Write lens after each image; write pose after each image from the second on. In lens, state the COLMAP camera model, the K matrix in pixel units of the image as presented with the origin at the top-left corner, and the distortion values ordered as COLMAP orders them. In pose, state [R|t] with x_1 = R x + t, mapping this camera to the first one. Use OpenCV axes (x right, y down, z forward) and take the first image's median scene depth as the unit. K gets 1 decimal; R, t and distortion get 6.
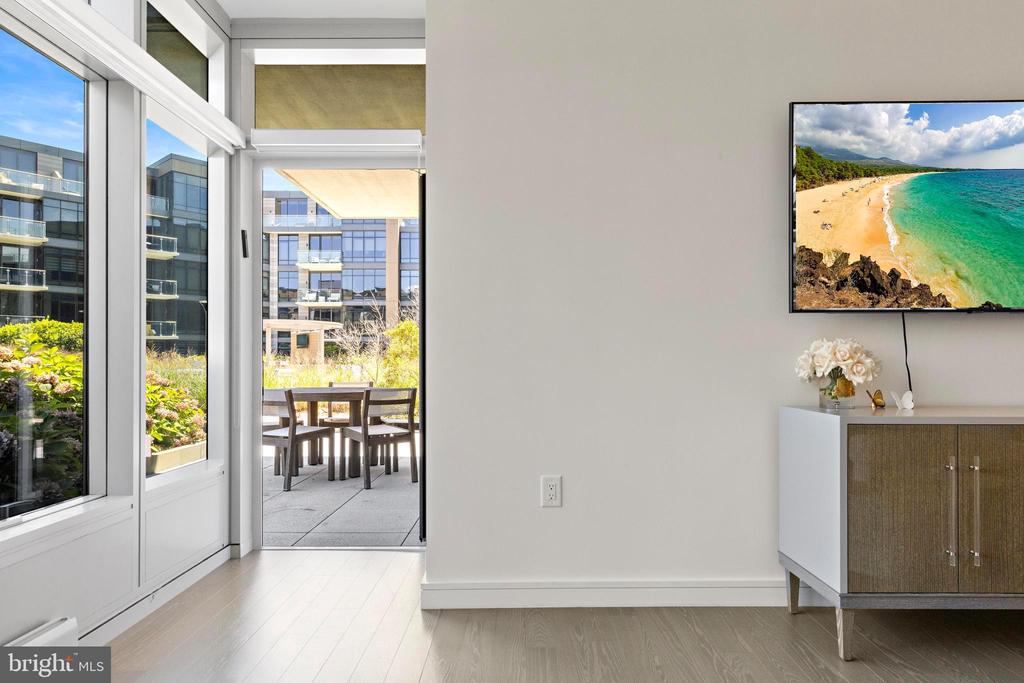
lens RADIAL K [[625.4, 0, 513.9], [0, 625.4, 357.4], [0, 0, 1]] dist [0.007406, 0.002168]
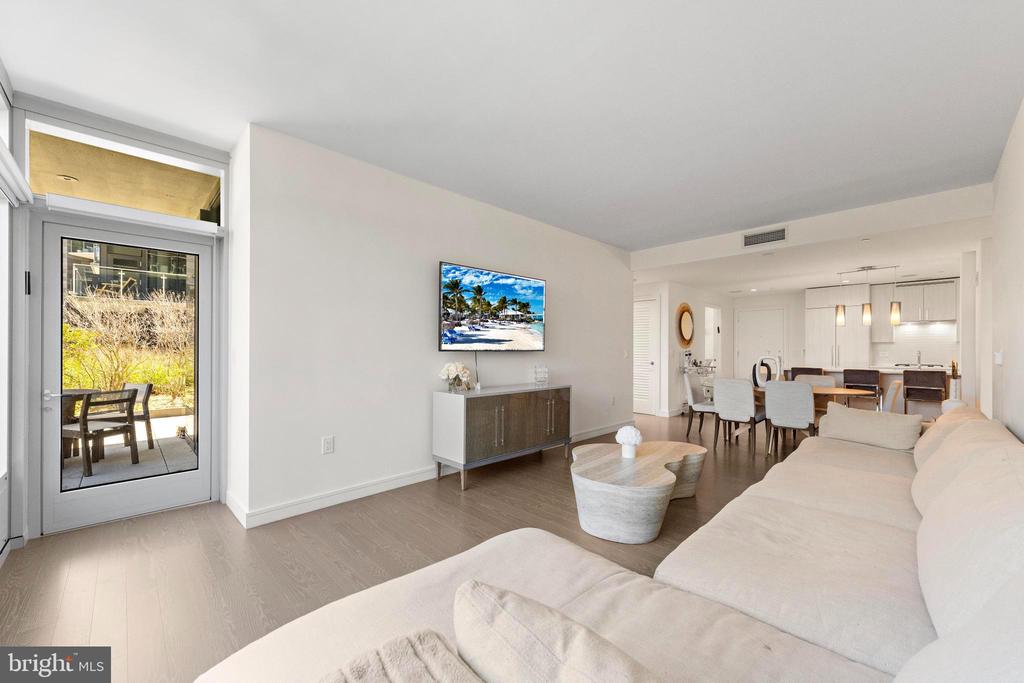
lens RADIAL K [[402.7, 0, 513.8], [0, 402.7, 349.3], [0, 0, 1]] dist [-0.000244, -0.000060]
pose [[0.704439, 0.002895, 0.709759, -0.431605], [-0.007178, 0.999970, 0.003045, -0.086200], [-0.709728, -0.007240, 0.704438, -0.258723]]
